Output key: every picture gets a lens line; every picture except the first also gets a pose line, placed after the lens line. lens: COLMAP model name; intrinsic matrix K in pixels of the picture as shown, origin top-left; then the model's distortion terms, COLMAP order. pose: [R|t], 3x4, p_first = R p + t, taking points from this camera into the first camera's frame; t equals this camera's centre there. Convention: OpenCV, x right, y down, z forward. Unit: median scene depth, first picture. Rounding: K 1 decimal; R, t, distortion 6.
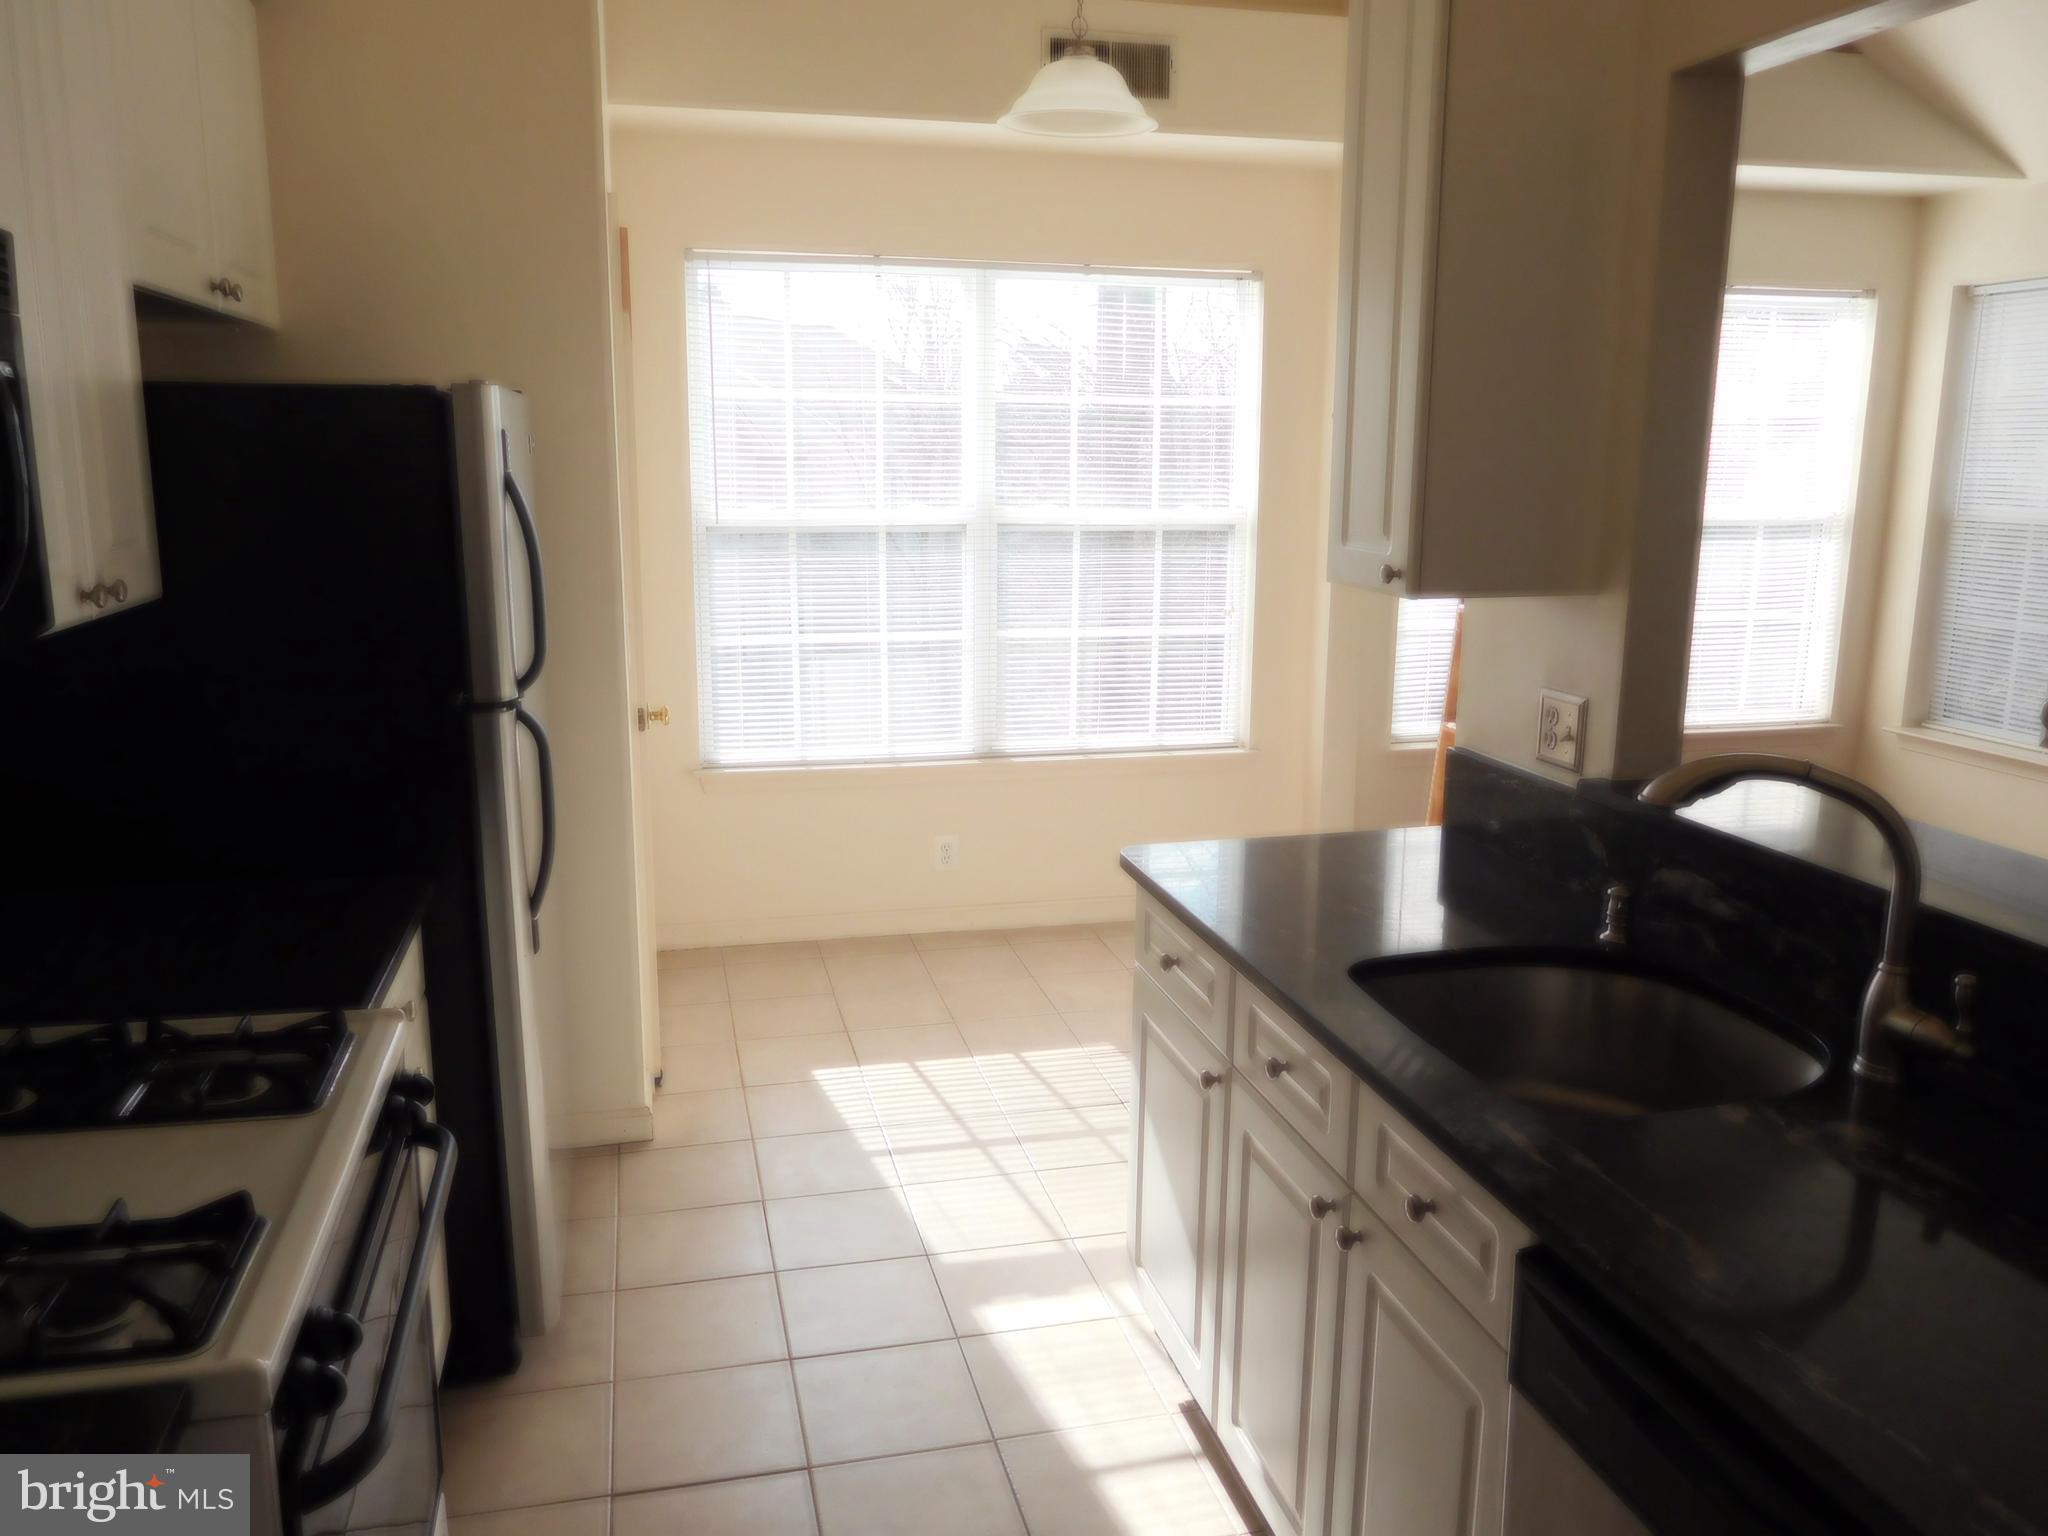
lens RADIAL K [[1570.0, 0, 1024.0], [0, 1570.0, 768.0], [0, 0, 1]] dist [-0.001944, -0.000237]
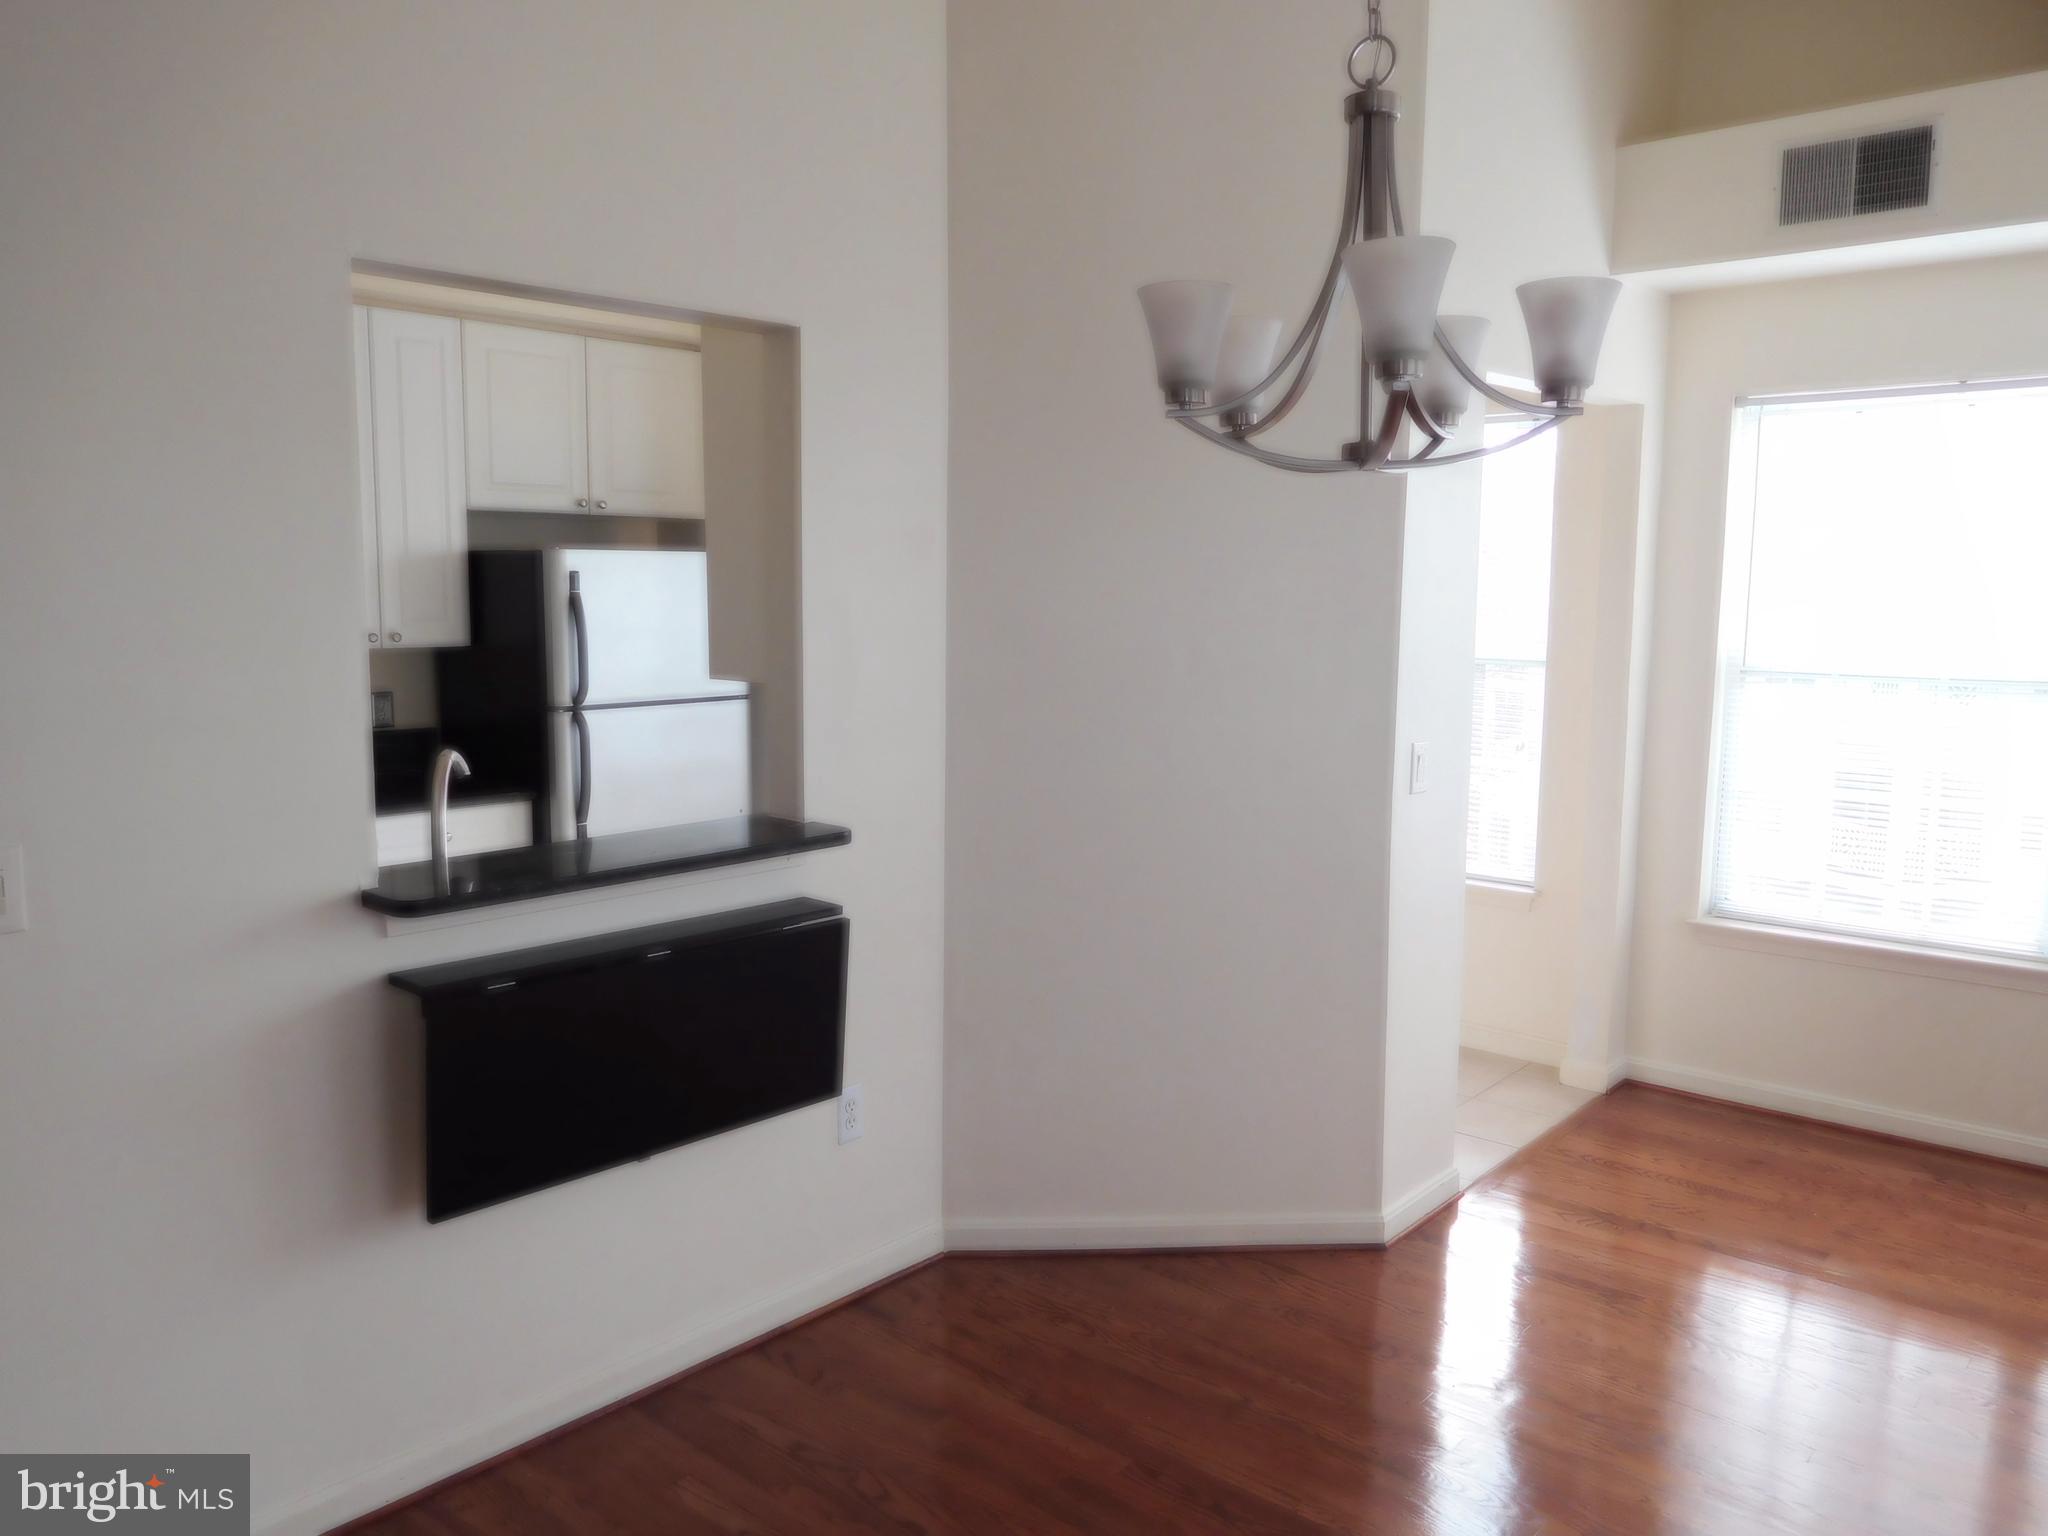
lens RADIAL K [[1528.5, 0, 1024.0], [0, 1528.5, 768.0], [0, 0, 1]] dist [0.002154, 0.000513]
pose [[0.575956, 0.094578, -0.811991, 0.505371], [-0.166988, 0.985952, -0.003607, -0.022021], [0.800243, 0.137671, 0.583658, 0.134172]]
